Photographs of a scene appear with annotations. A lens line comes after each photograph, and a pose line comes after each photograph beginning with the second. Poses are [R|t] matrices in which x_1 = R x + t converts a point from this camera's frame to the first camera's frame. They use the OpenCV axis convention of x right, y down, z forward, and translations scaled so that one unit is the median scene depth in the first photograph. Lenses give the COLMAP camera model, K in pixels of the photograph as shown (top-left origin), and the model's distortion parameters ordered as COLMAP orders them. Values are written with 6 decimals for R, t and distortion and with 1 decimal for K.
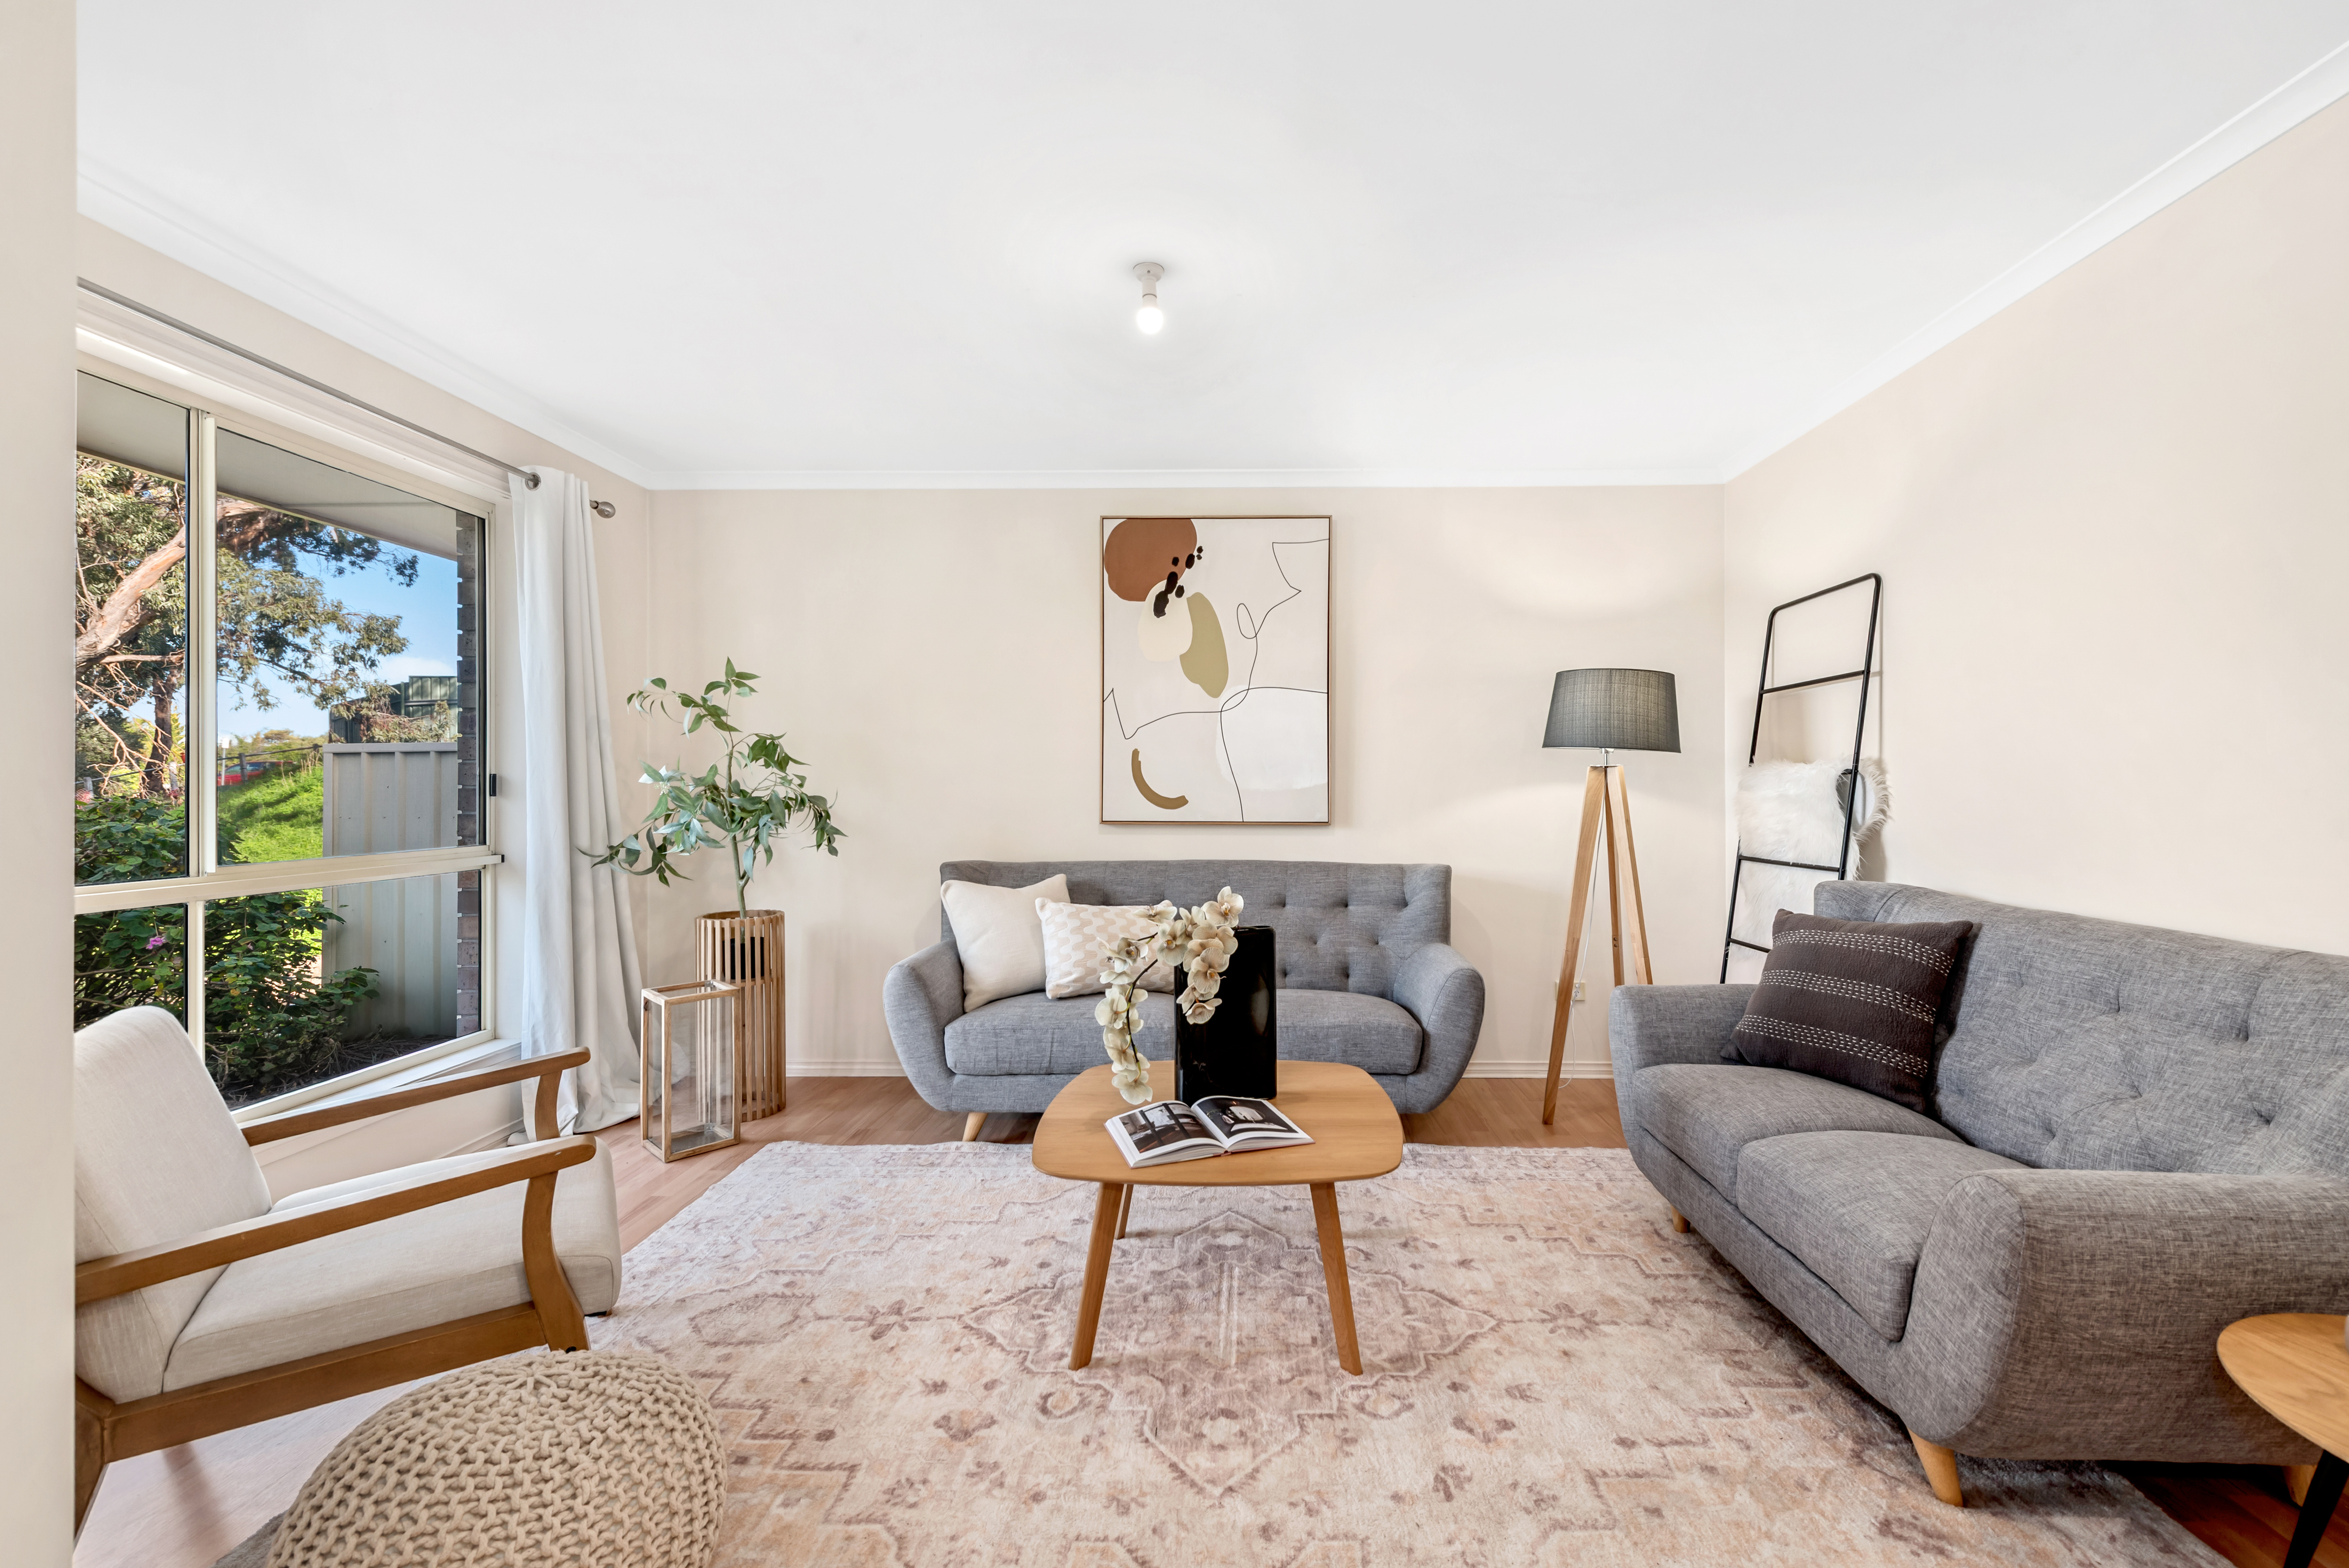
lens RADIAL K [[953.0, 0, 1165.6], [0, 953.0, 775.3], [0, 0, 1]] dist [0.007103, -0.000890]
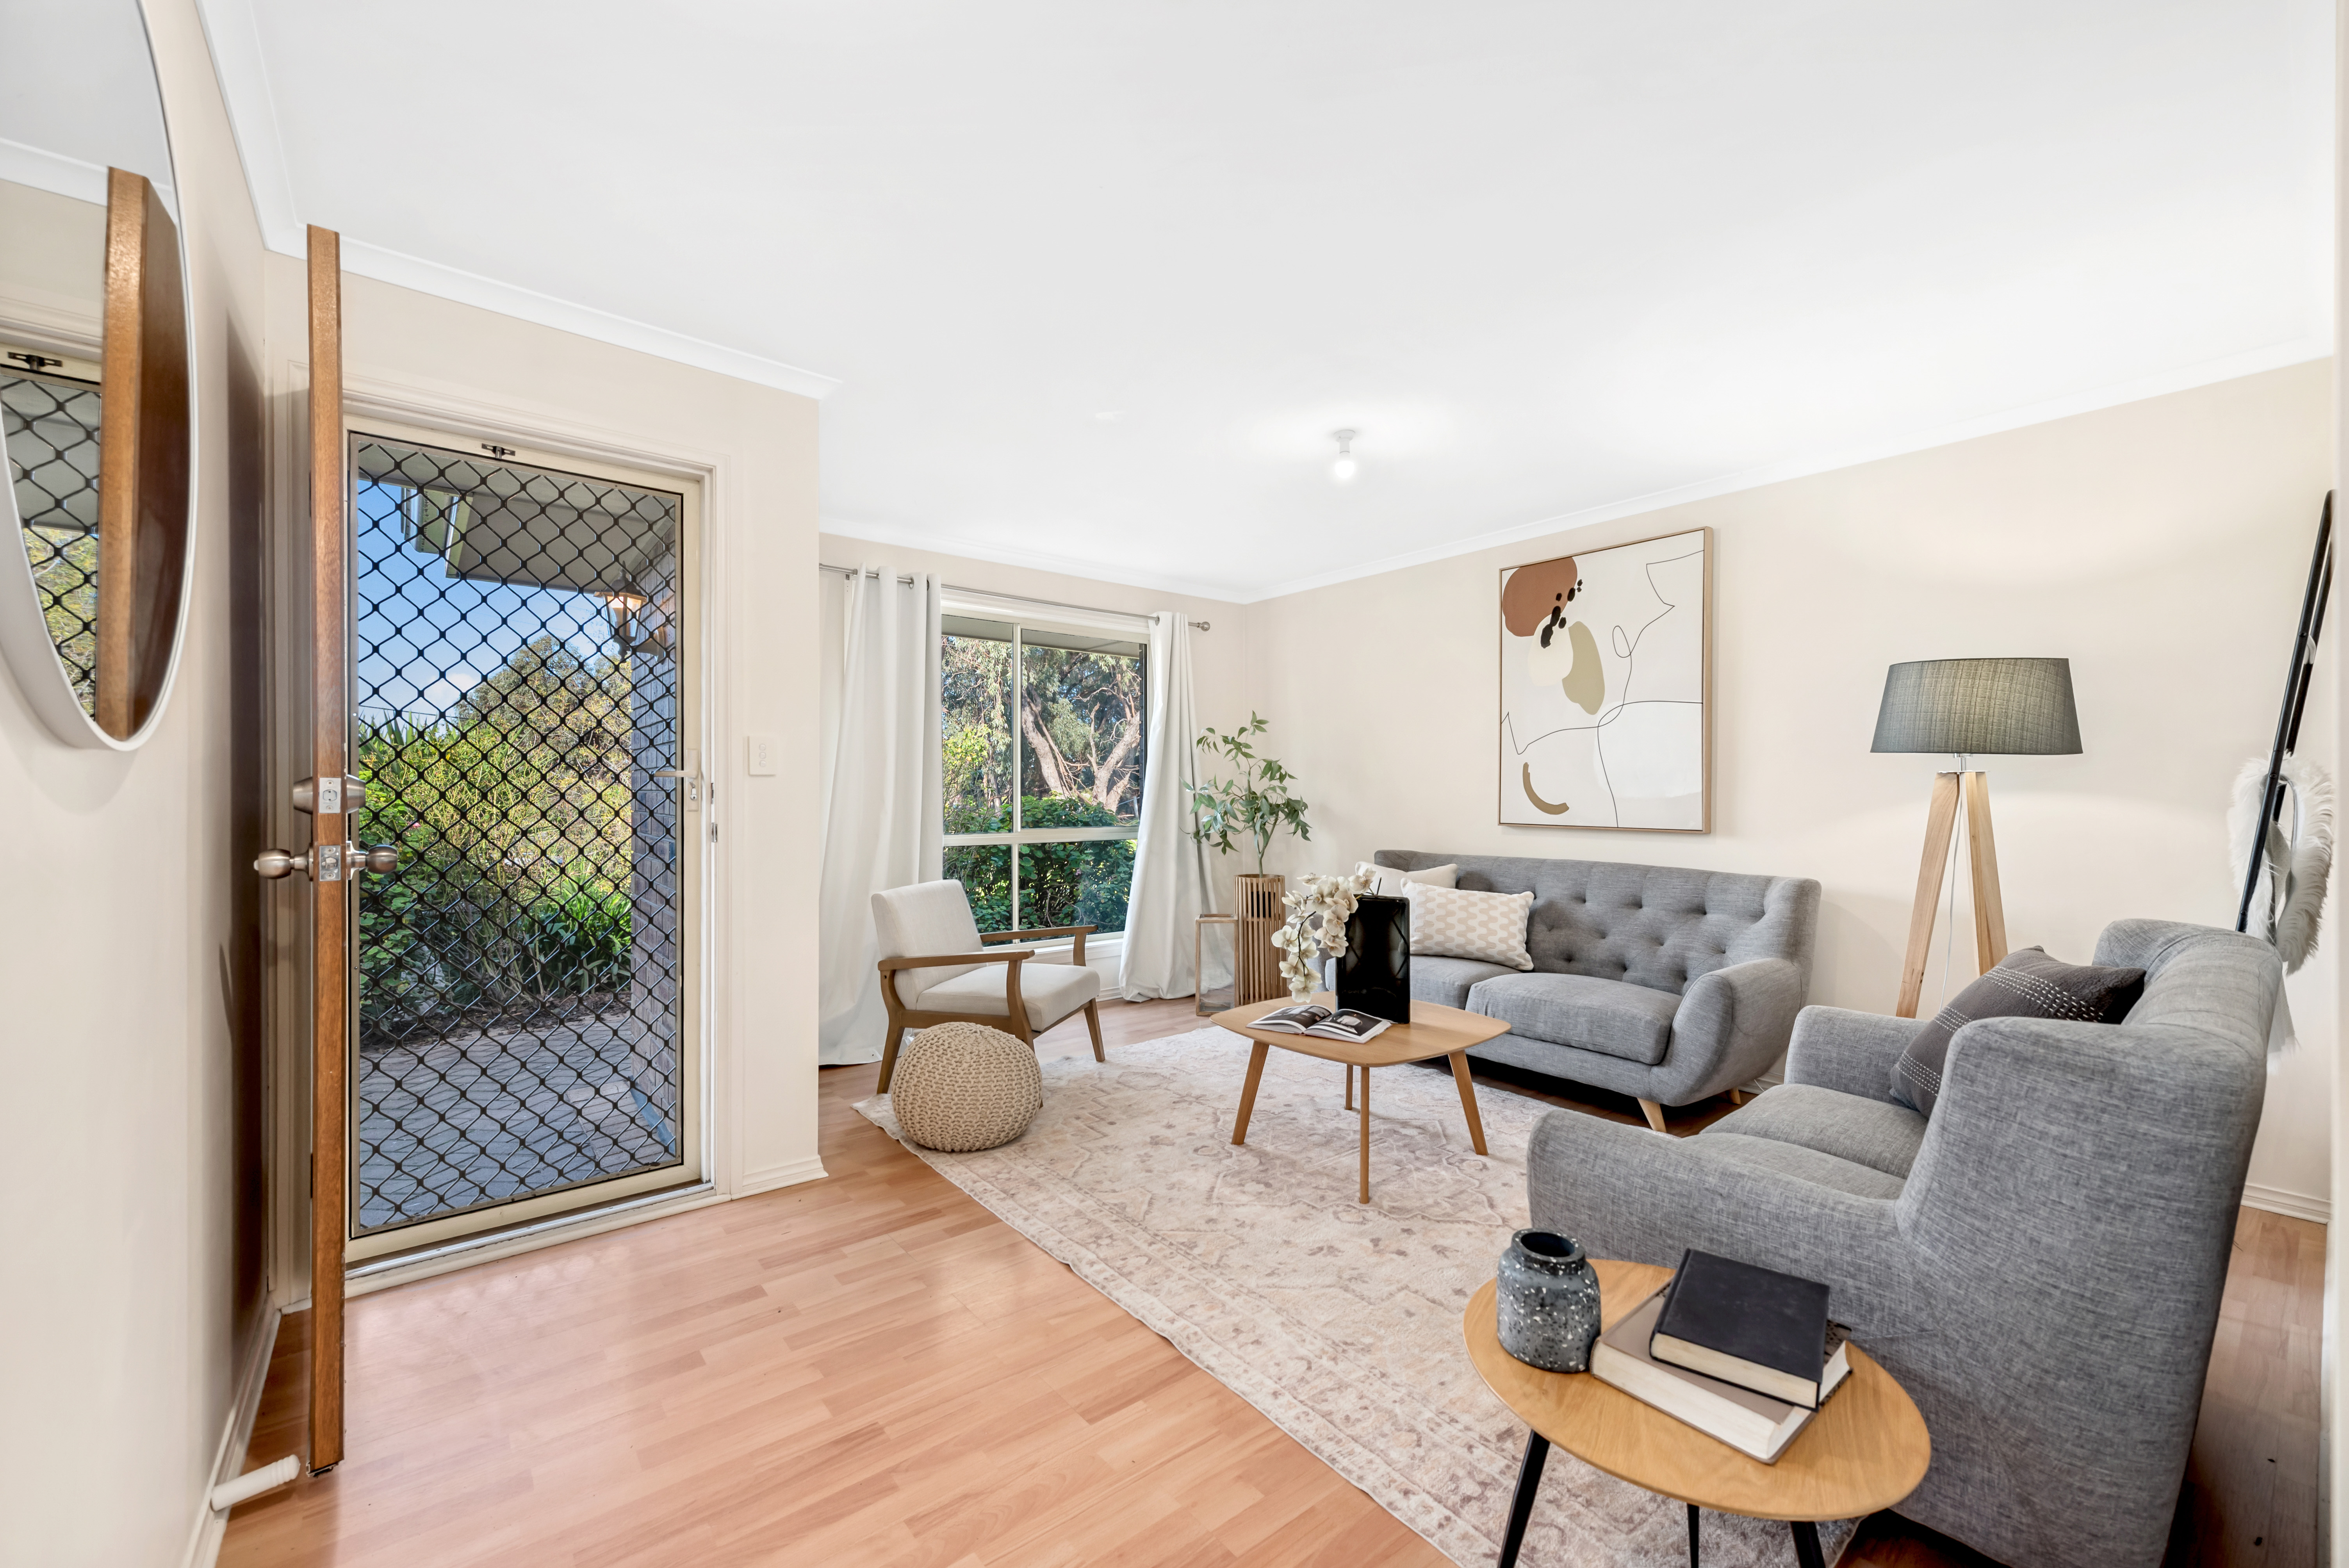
lens RADIAL K [[912.9, 0, 1184.4], [0, 912.9, 781.0], [0, 0, 1]] dist [0.001482, -0.000127]
pose [[0.647739, -0.007505, -0.761825, 0.605870], [0.005953, 0.999971, -0.004789, -0.002330], [0.761839, -0.001433, 0.647765, -0.052283]]
